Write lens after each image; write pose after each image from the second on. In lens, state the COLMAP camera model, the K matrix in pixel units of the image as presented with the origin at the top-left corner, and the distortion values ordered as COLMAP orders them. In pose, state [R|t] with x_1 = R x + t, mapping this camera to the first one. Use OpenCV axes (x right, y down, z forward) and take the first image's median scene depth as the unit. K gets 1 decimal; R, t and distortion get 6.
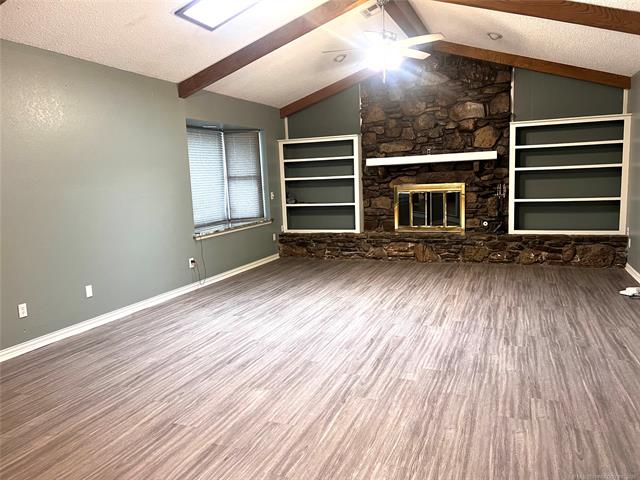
lens RADIAL K [[484.1, 0, 322.9], [0, 484.1, 239.4], [0, 0, 1]] dist [0.048859, -0.054458]
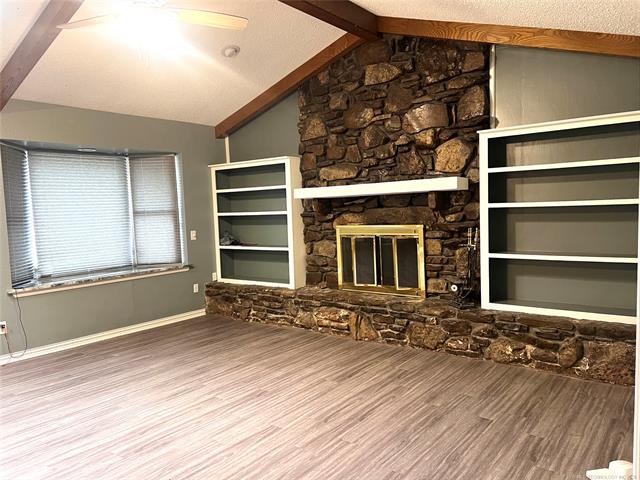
lens RADIAL K [[484.1, 0, 321.2], [0, 484.1, 242.9], [0, 0, 1]] dist [0.048859, -0.054458]
pose [[0.960480, 0.026271, -0.277108, 0.351566], [-0.038166, 0.998563, -0.037618, -0.063025], [0.275721, 0.046707, 0.960102, 0.335622]]
